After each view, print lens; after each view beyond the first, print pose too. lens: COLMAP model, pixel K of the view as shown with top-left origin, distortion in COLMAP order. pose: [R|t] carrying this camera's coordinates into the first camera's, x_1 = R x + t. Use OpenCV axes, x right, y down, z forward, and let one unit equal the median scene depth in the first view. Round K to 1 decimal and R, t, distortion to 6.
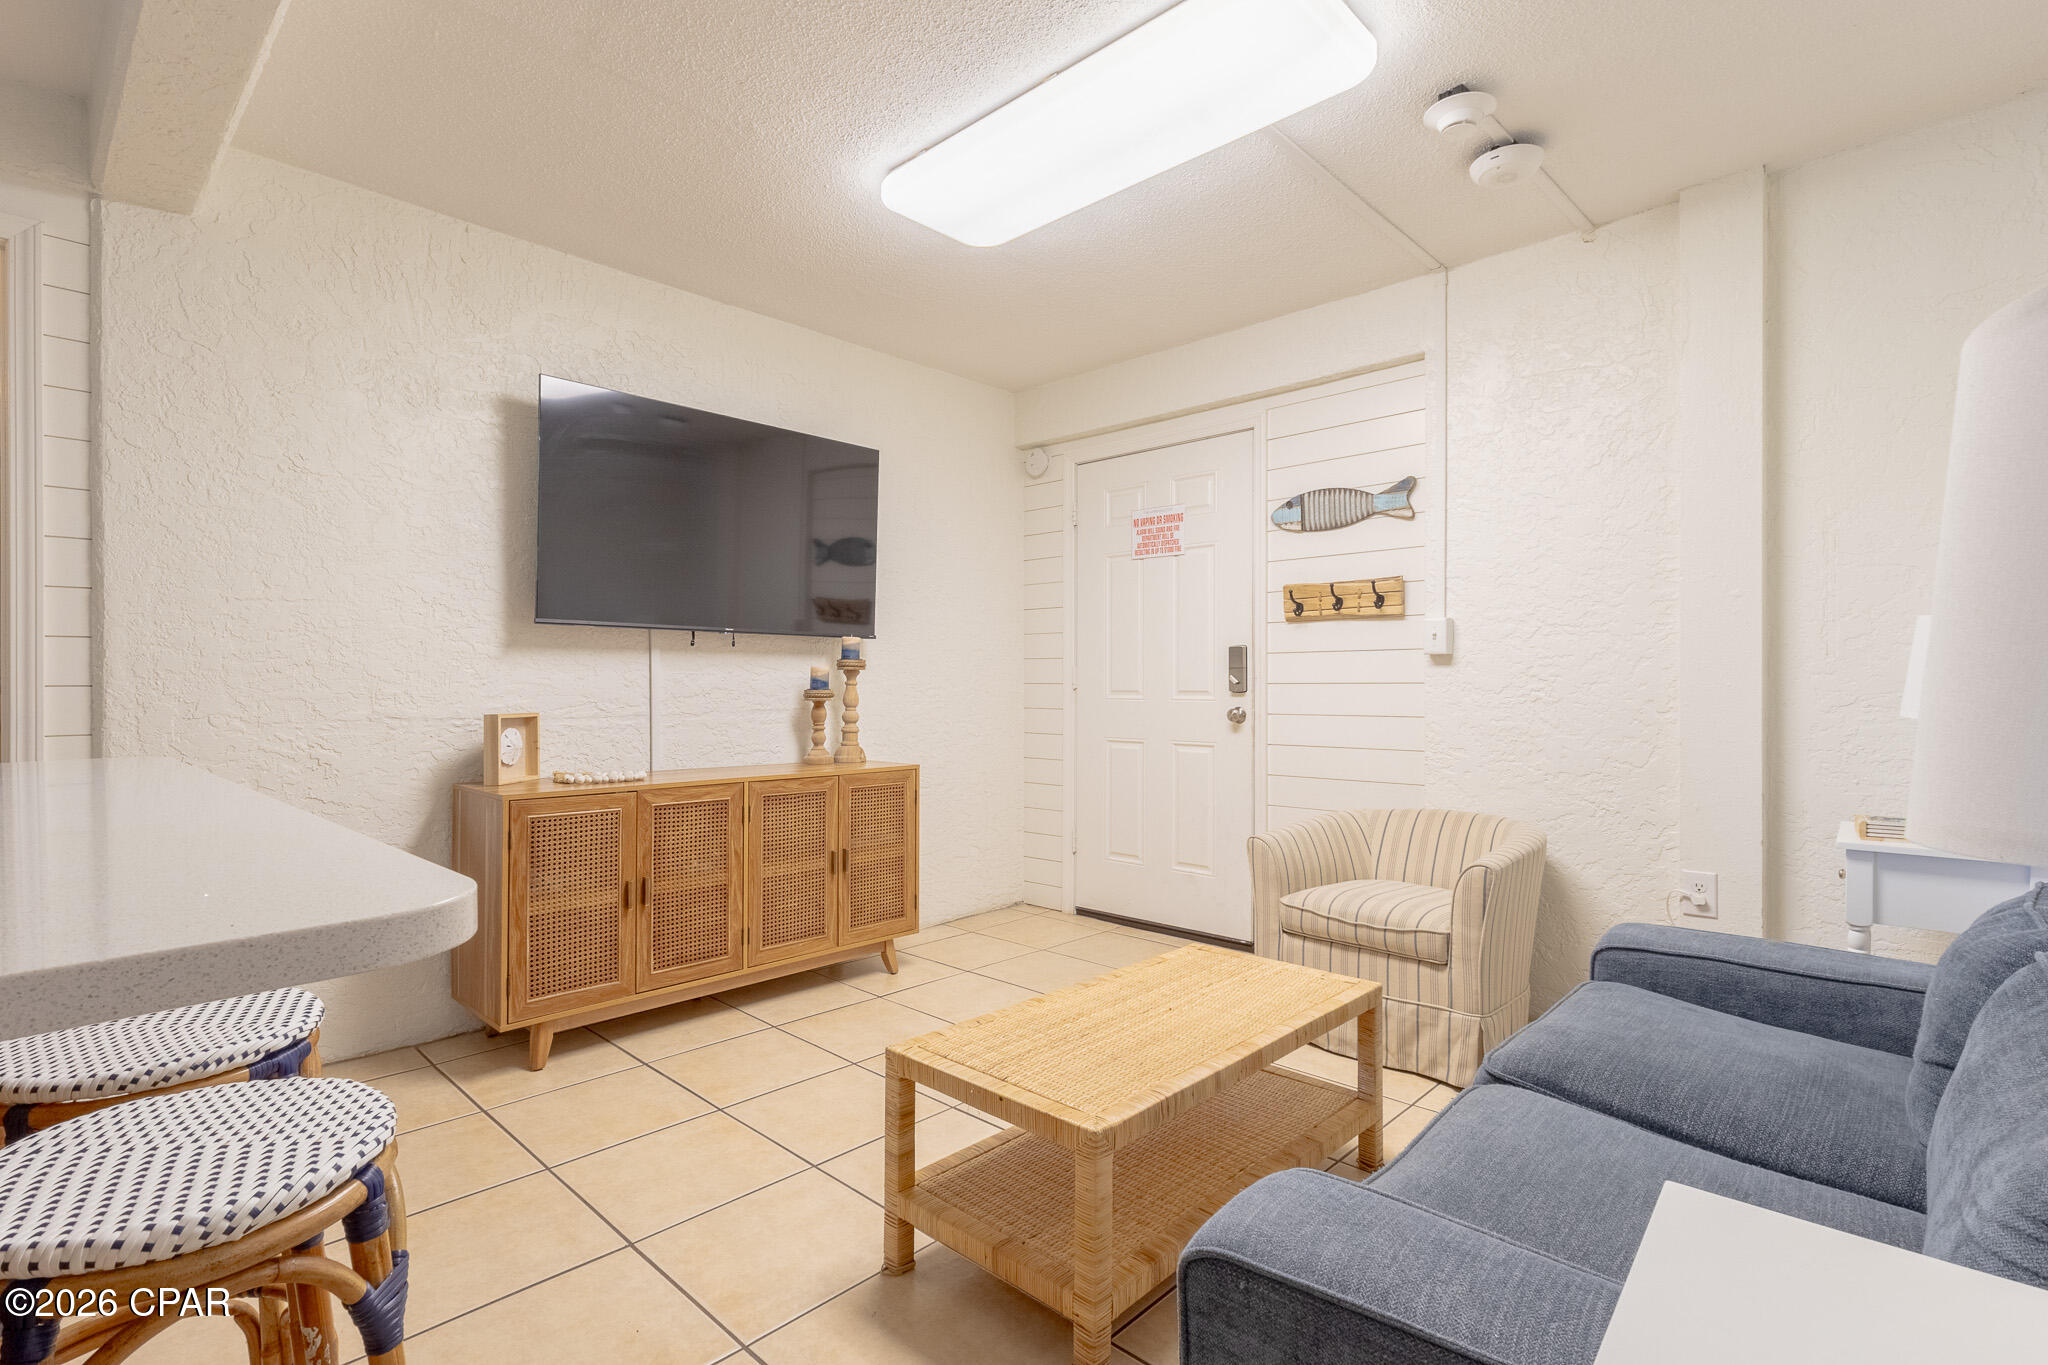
lens RADIAL K [[971.9, 0, 1009.4], [0, 971.9, 677.1], [0, 0, 1]] dist [-0.001653, 0.003981]
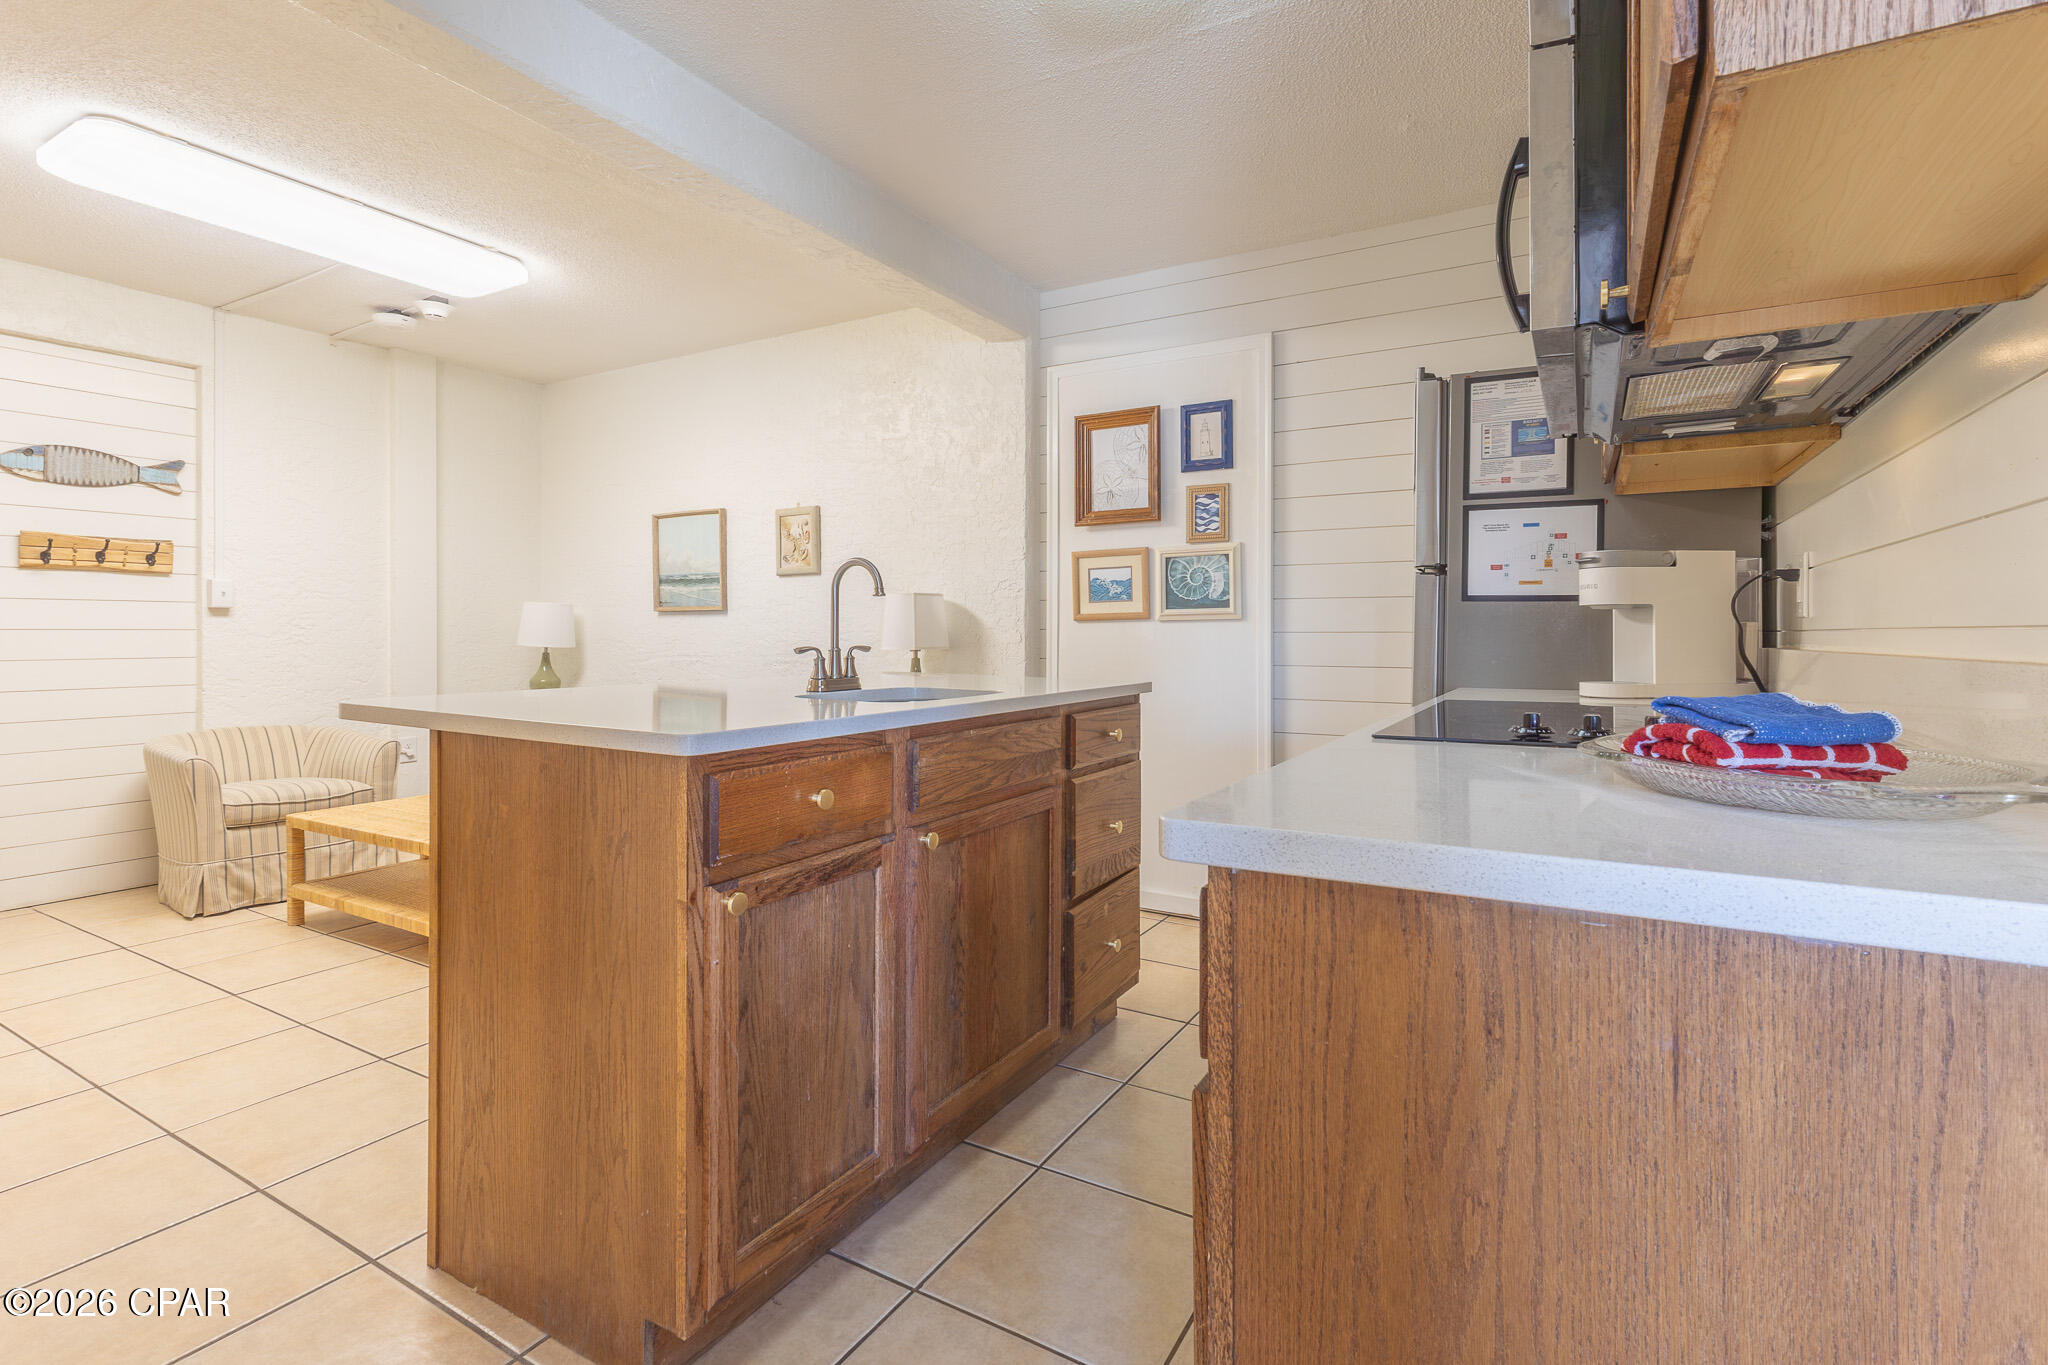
lens RADIAL K [[971.9, 0, 1012.7], [0, 971.9, 638.3], [0, 0, 1]] dist [-0.001653, 0.003981]
pose [[-0.235201, -0.006510, 0.971925, -0.933335], [-0.009041, 0.999949, 0.004510, 0.001580], [-0.971905, -0.007727, -0.235247, 0.249588]]
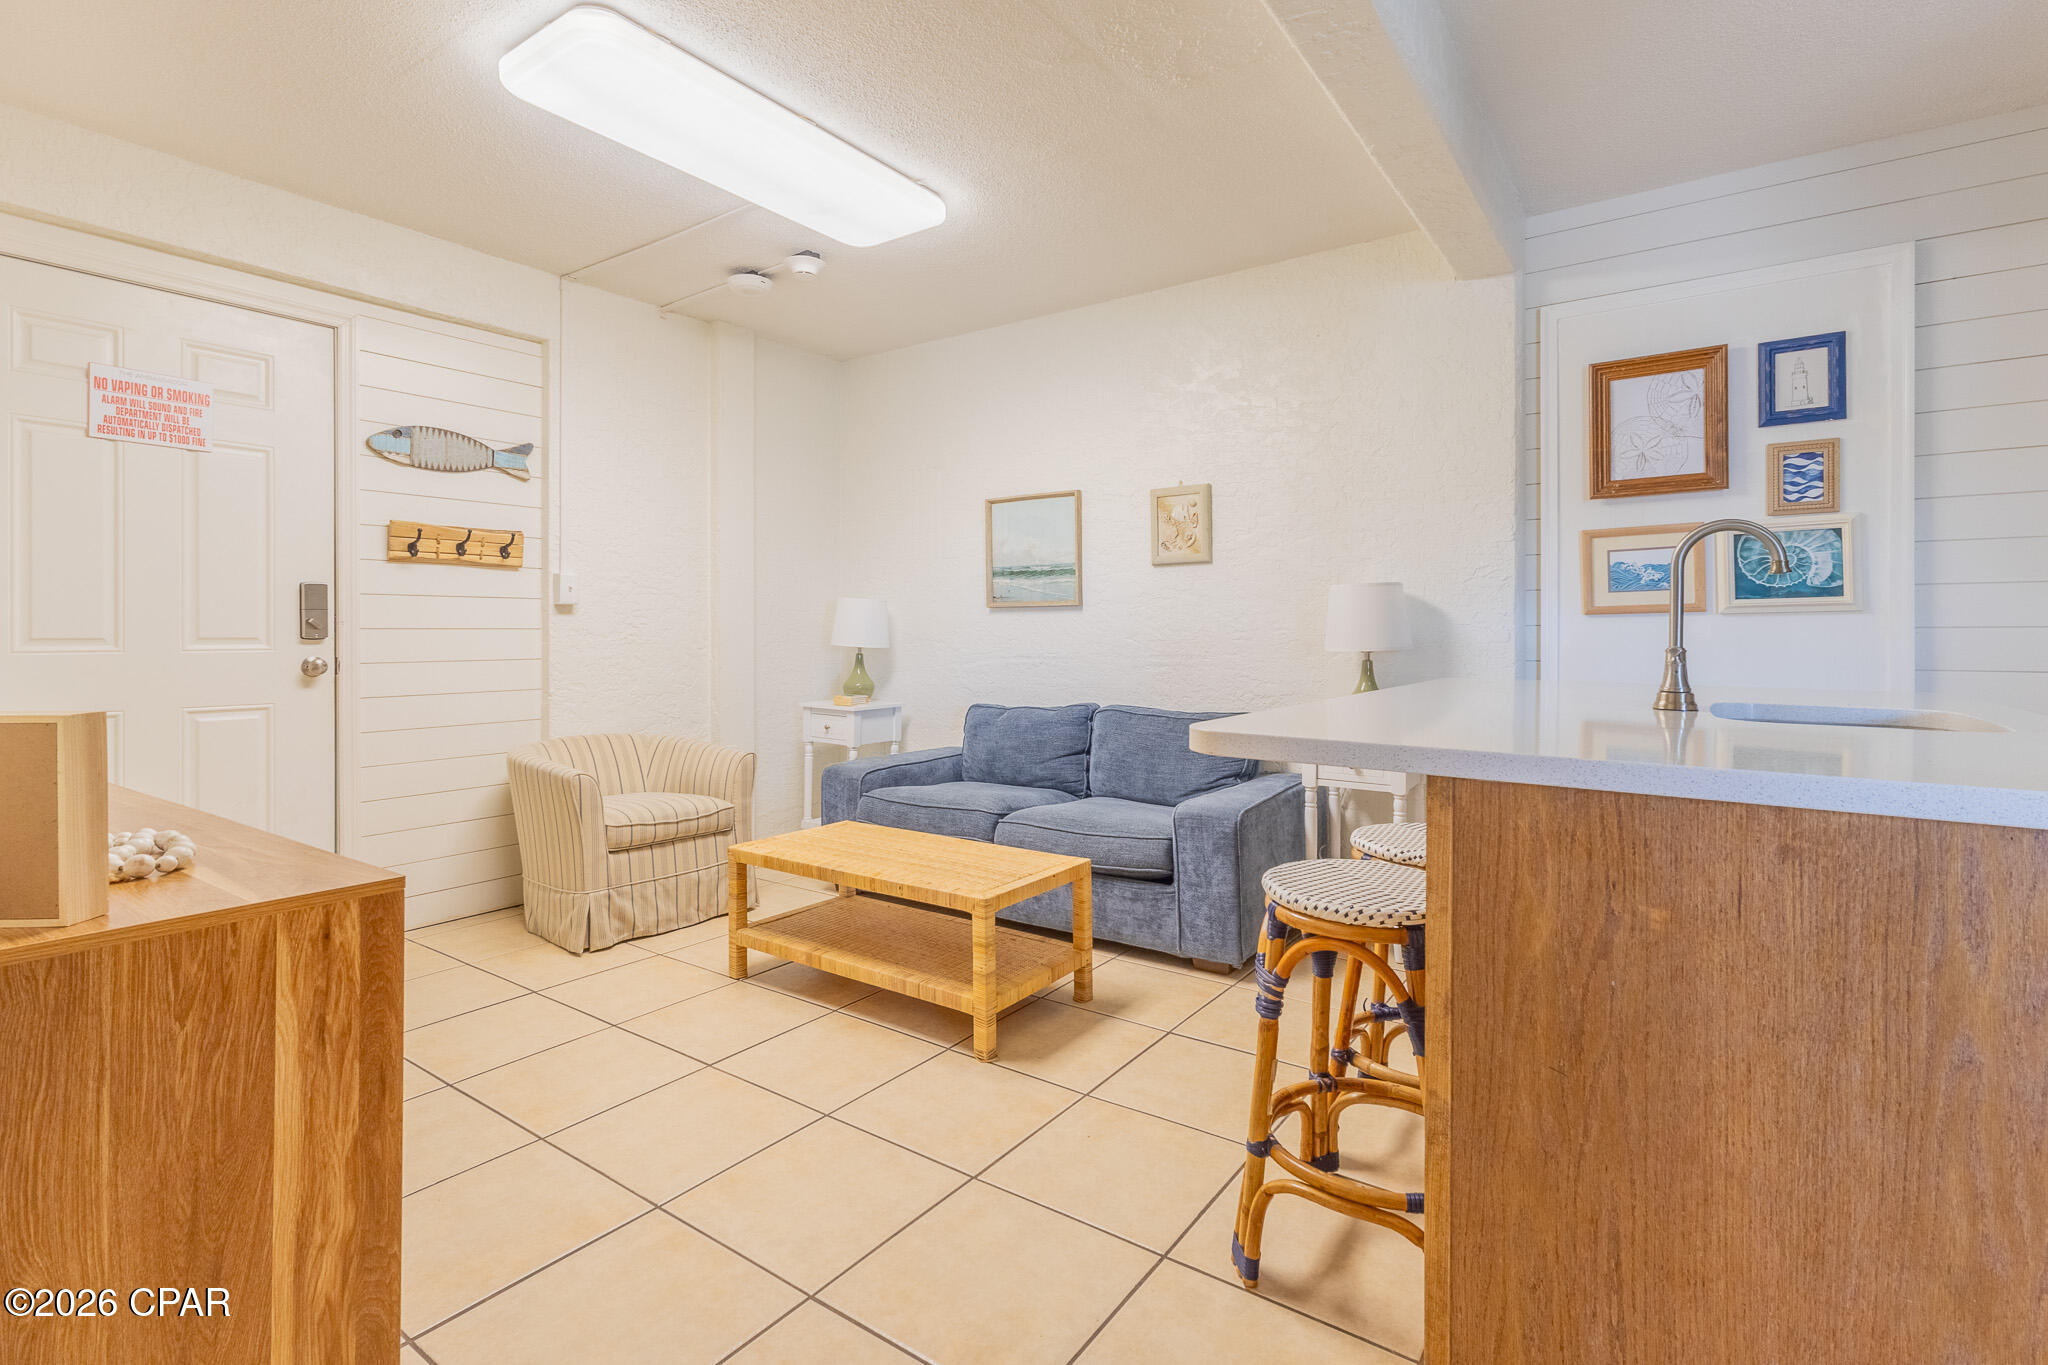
lens RADIAL K [[971.9, 0, 1015.5], [0, 971.9, 635.7], [0, 0, 1]] dist [-0.001653, 0.003981]
pose [[-0.145972, -0.003222, 0.989283, -0.703574], [-0.006796, 0.999974, 0.002254, 0.006844], [-0.989265, -0.006394, -0.145991, 0.560770]]
